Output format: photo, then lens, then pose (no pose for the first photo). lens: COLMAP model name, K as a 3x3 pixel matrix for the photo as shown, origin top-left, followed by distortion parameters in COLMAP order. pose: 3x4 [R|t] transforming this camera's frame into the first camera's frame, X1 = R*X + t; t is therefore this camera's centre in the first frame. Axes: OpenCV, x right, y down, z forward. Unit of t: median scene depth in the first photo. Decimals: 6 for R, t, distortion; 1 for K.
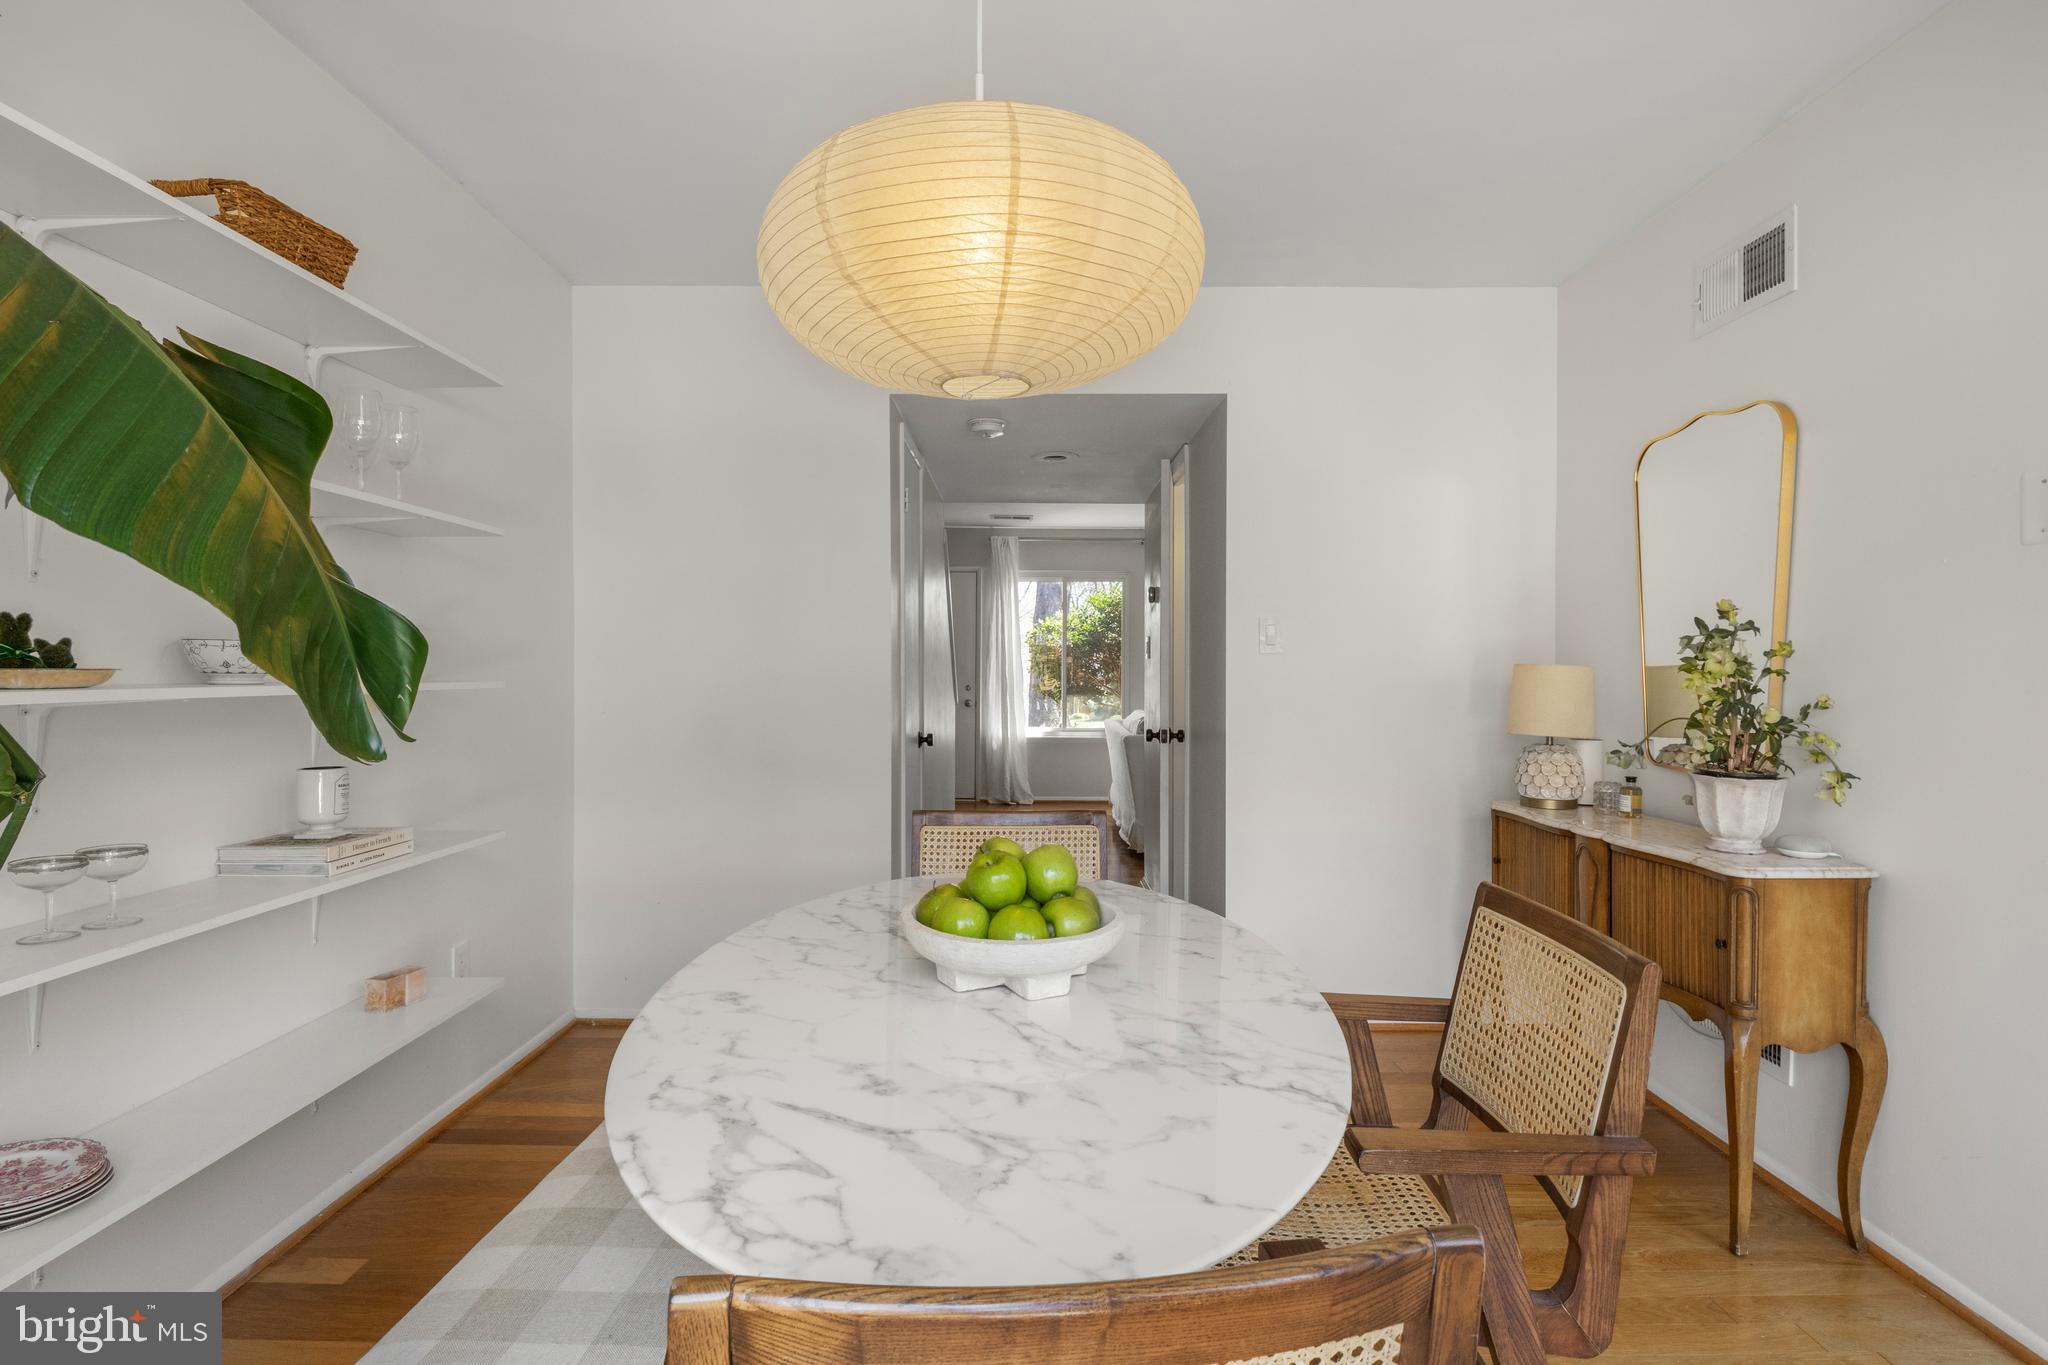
lens RADIAL K [[1030.0, 0, 1026.2], [0, 1030.0, 673.9], [0, 0, 1]] dist [-0.002632, -0.000031]
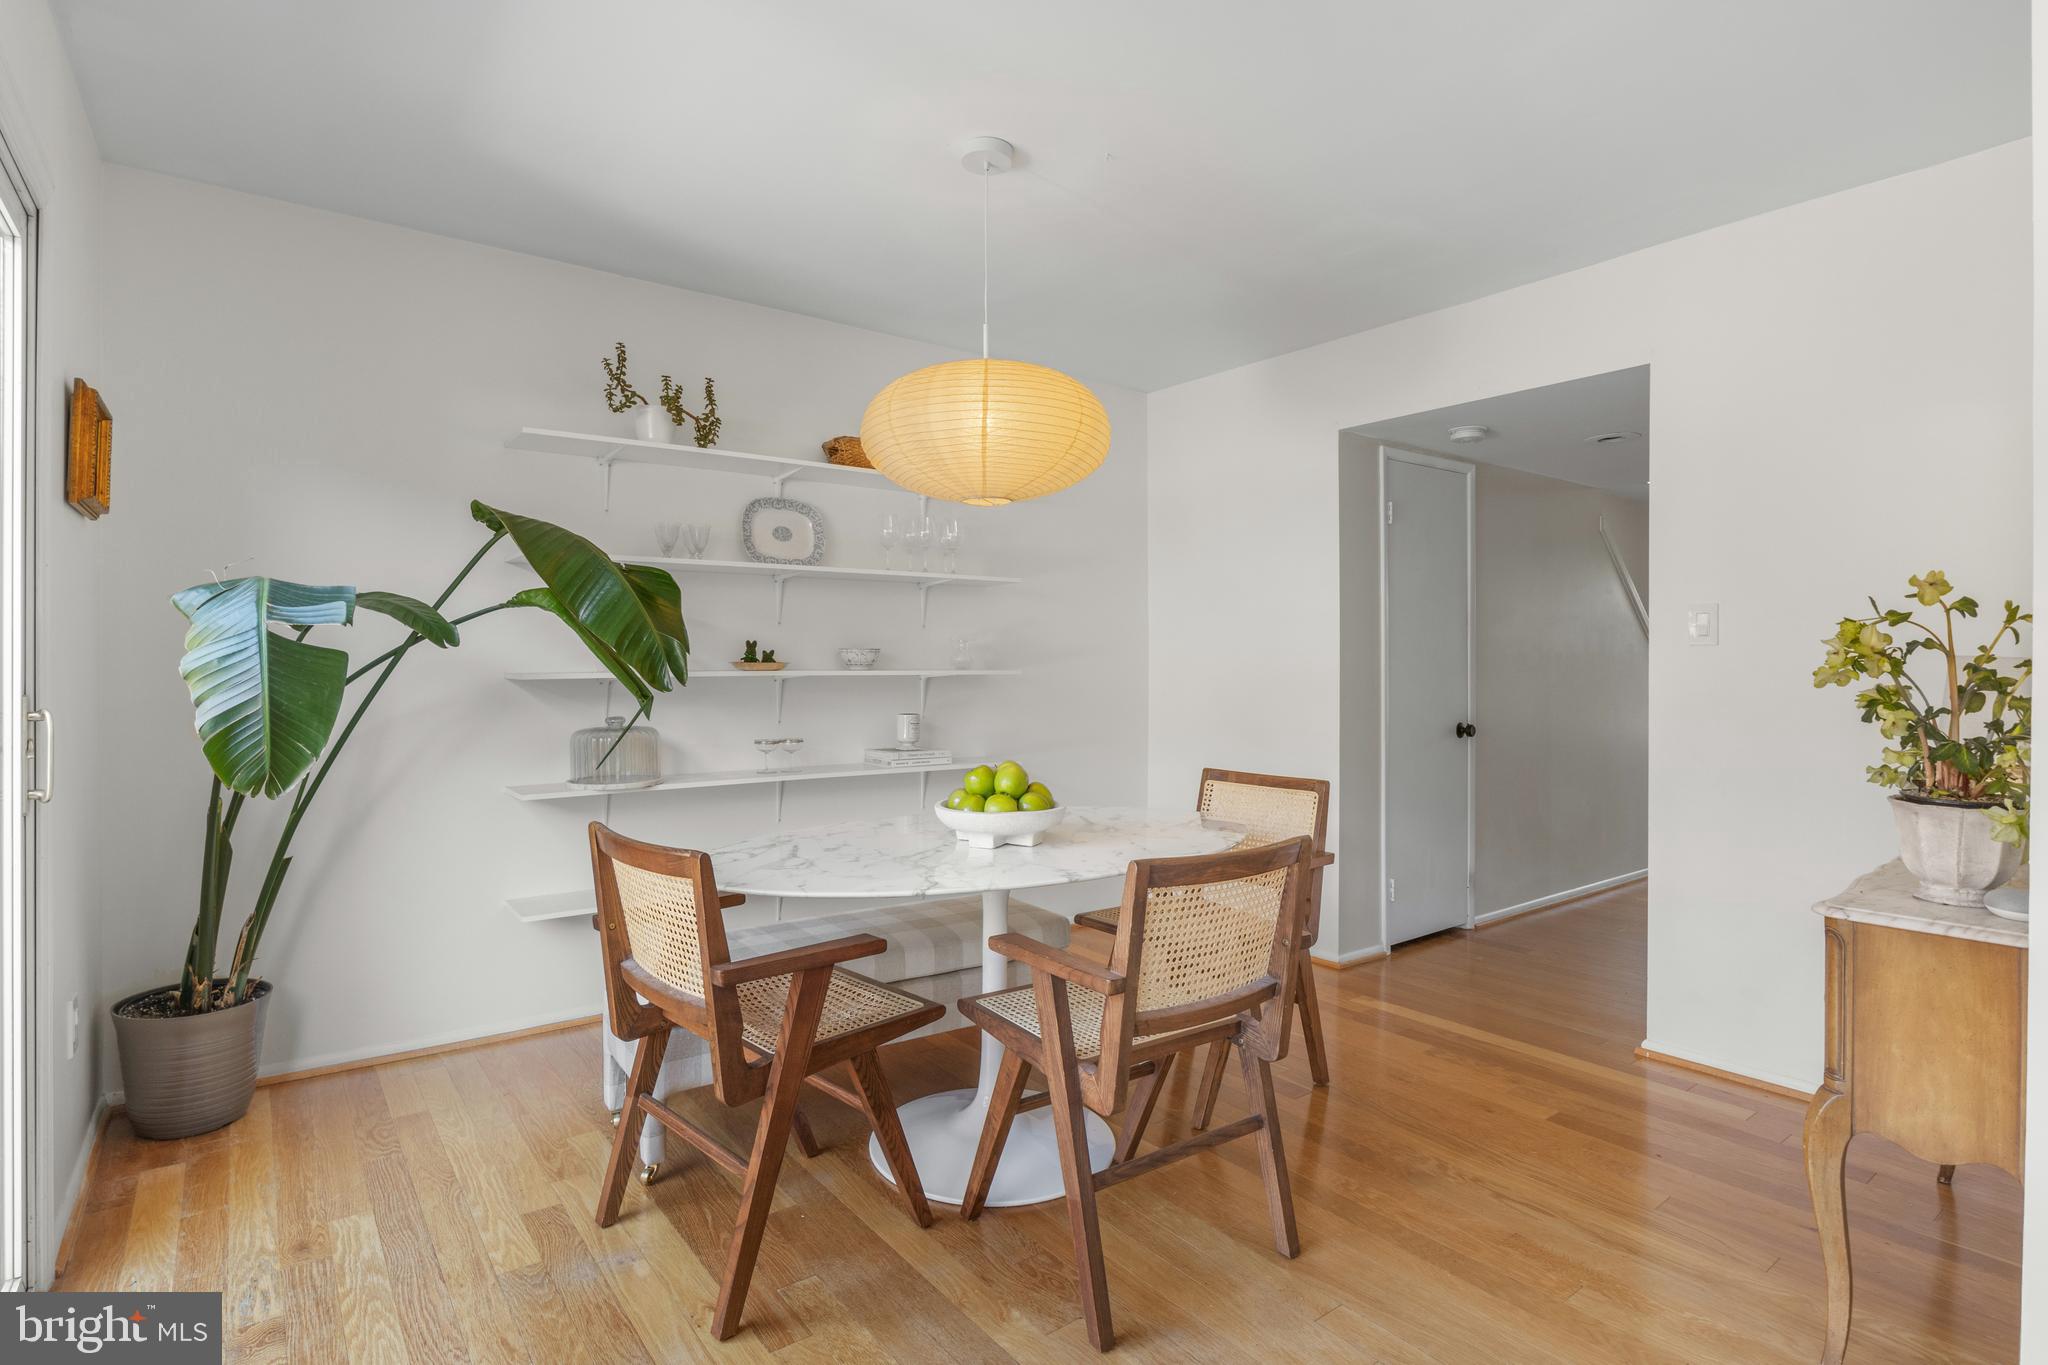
lens RADIAL K [[1030.0, 0, 1019.5], [0, 1030.0, 675.7], [0, 0, 1]] dist [-0.002632, -0.000031]
pose [[0.608197, 0.008690, -0.793738, 0.978590], [-0.004215, 0.999961, 0.007718, 0.003232], [0.793775, -0.001348, 0.608210, -0.005938]]
